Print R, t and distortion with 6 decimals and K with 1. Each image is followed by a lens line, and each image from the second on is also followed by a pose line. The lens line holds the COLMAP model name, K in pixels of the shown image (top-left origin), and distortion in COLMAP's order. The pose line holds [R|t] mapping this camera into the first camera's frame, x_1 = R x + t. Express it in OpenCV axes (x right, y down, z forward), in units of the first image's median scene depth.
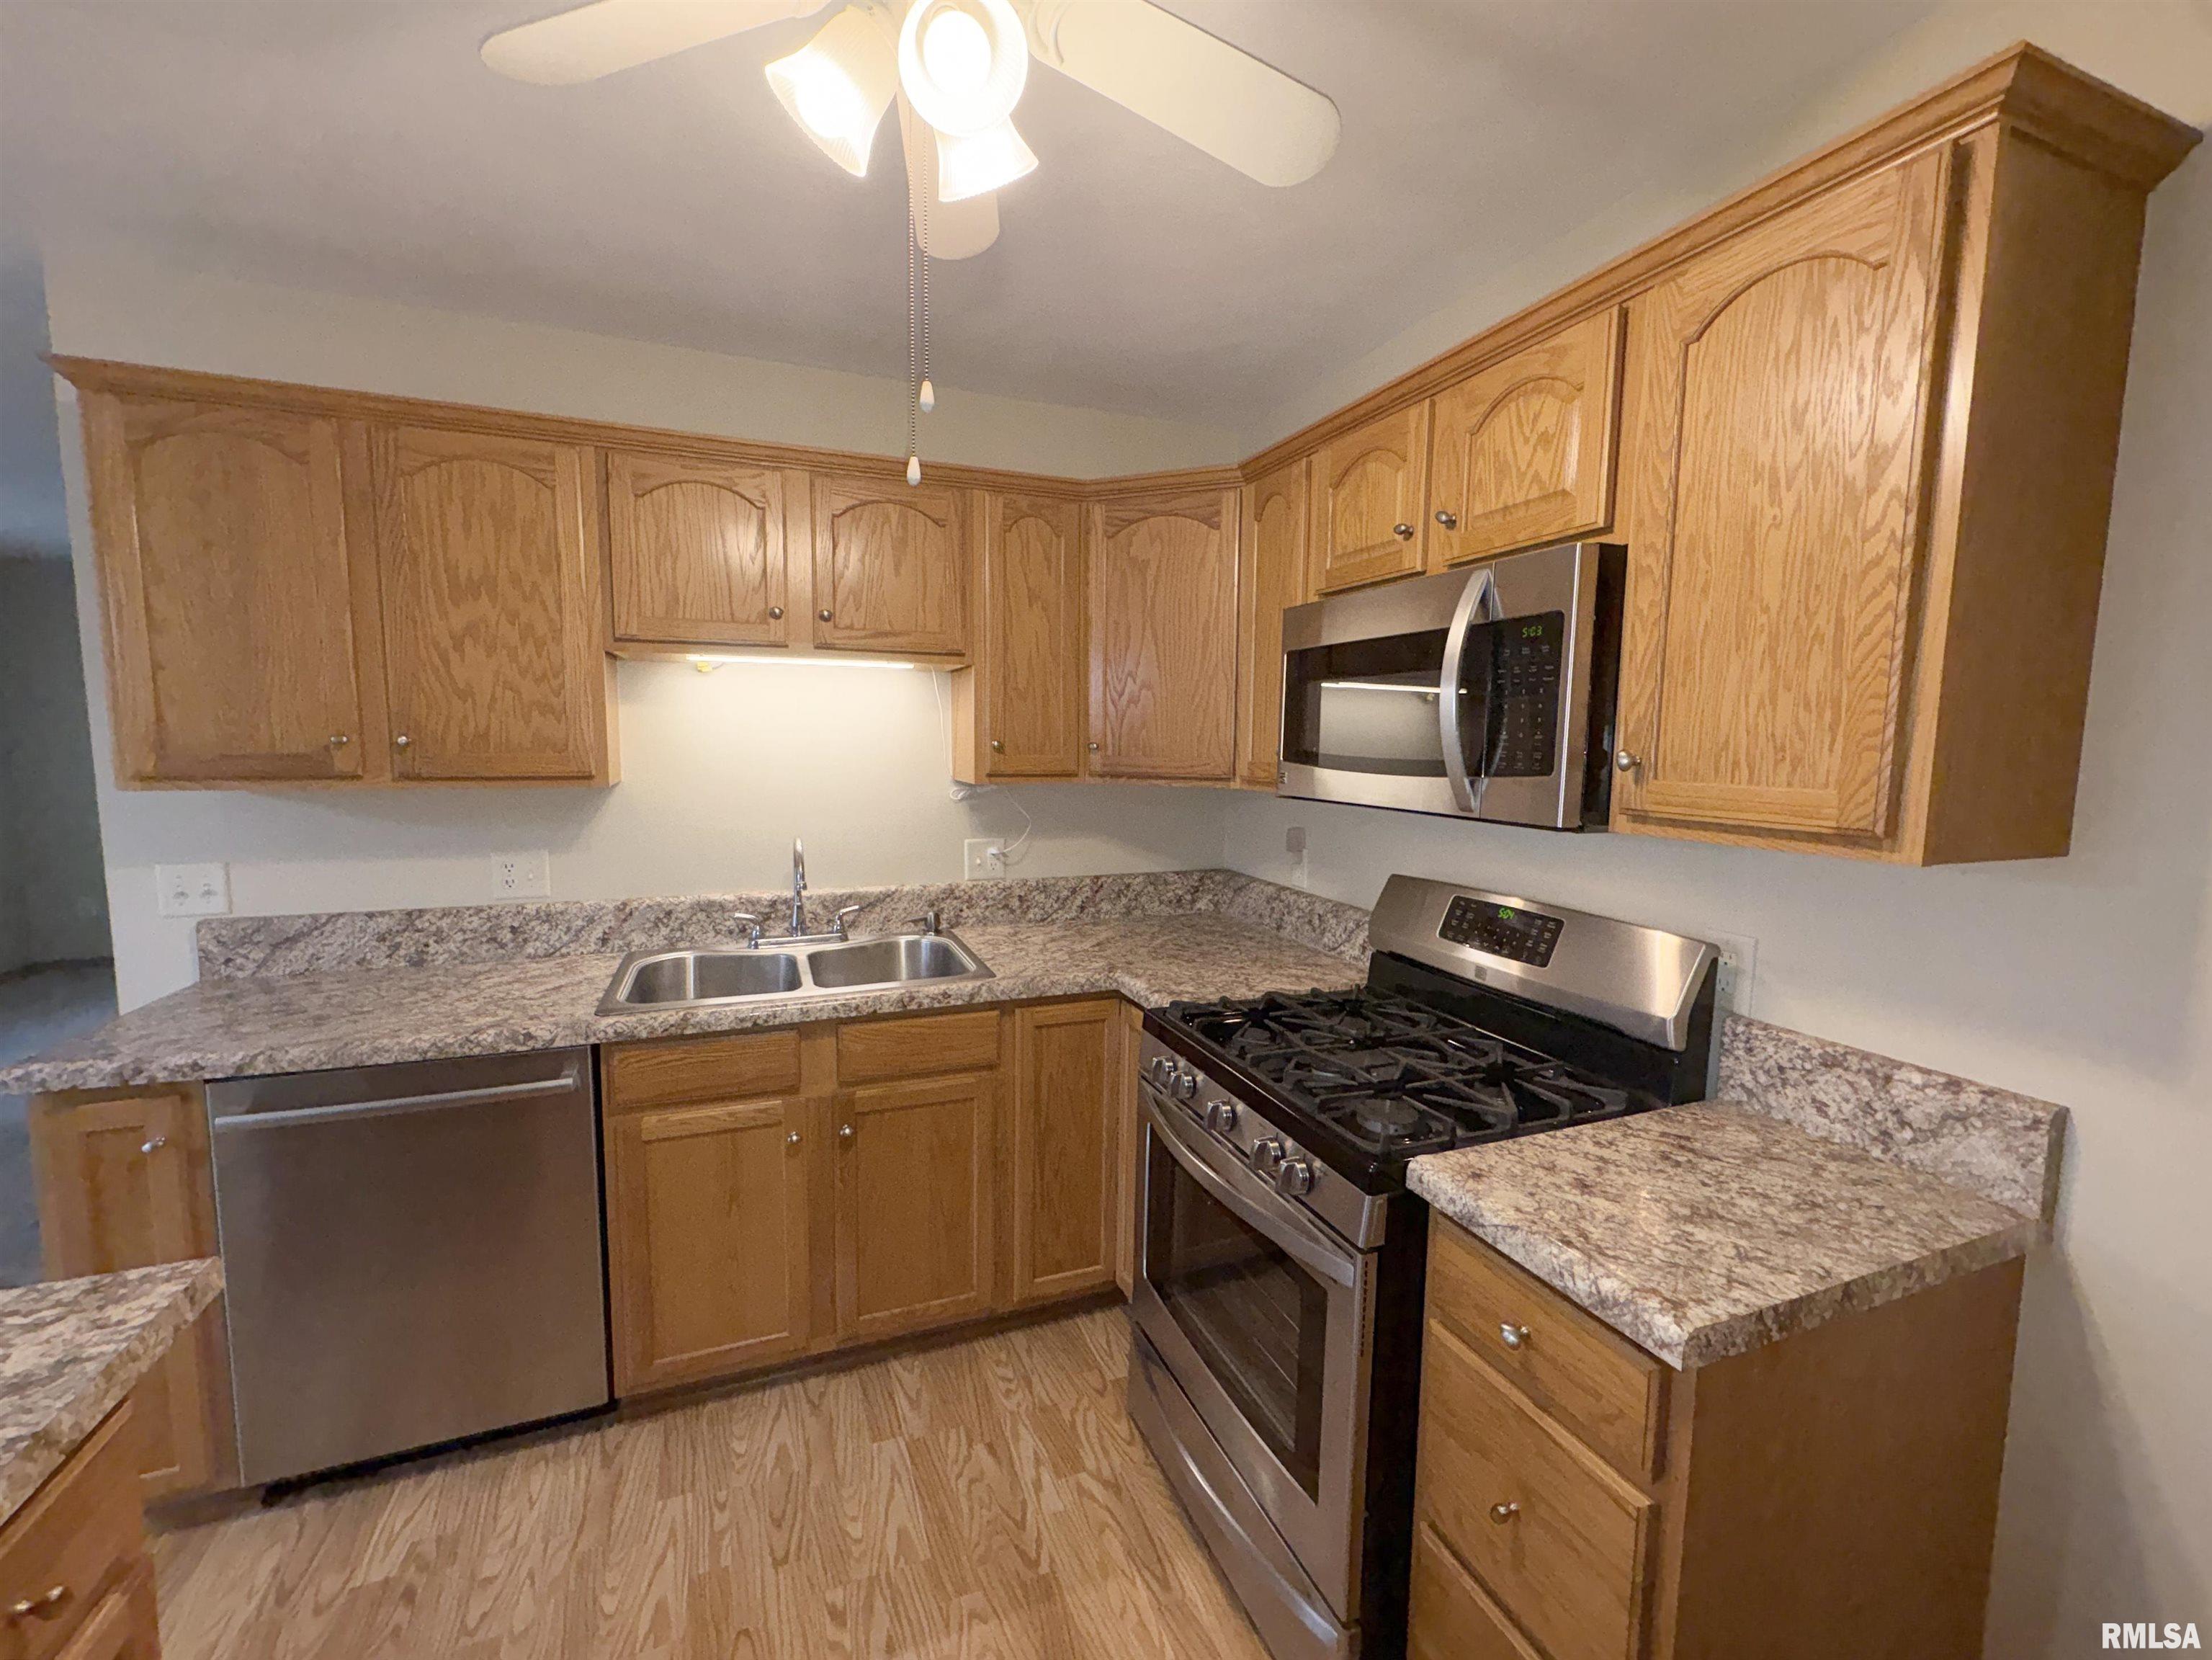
lens RADIAL K [[912.6, 0, 1106.0], [0, 912.6, 830.0], [0, 0, 1]] dist [-0.000792, 0.000552]
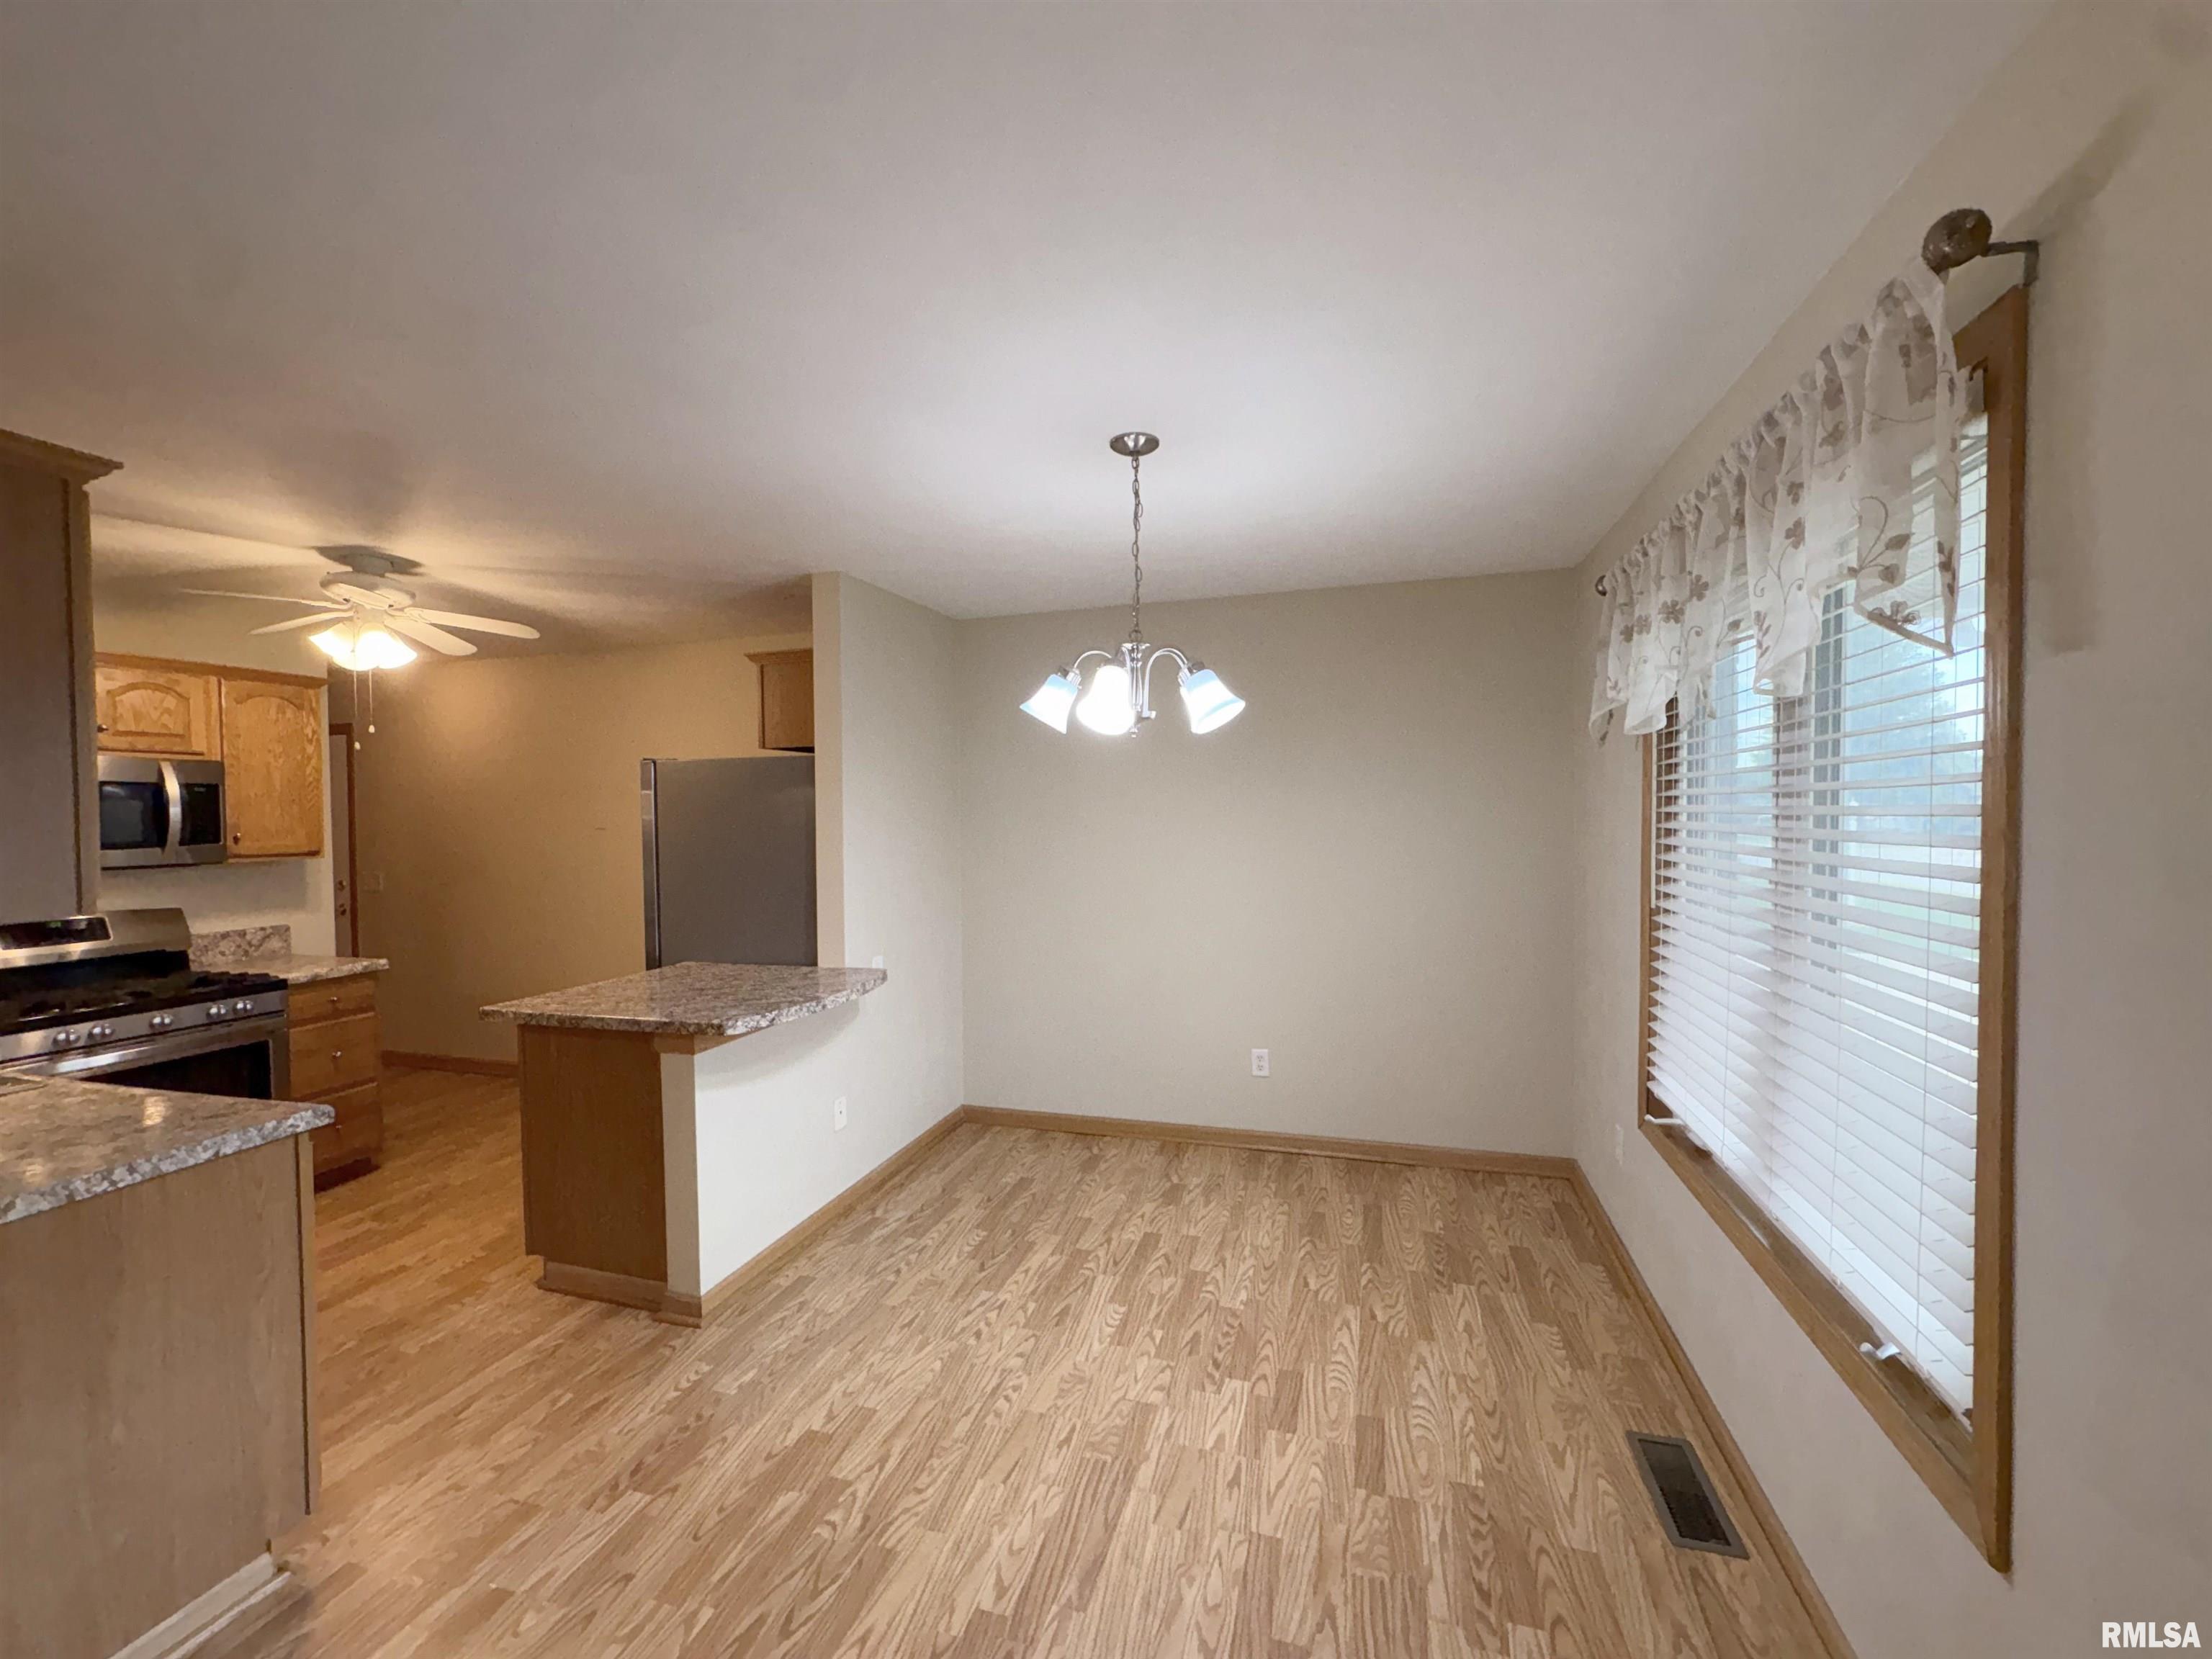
lens RADIAL K [[883.4, 0, 1106.0], [0, 883.4, 829.5], [0, 0, 1]] dist [0.000042, -0.000213]
pose [[-0.783198, -0.014729, 0.621597, -2.243095], [0.064695, 0.992363, 0.105029, -0.144969], [-0.618397, 0.122472, -0.776264, 0.980372]]
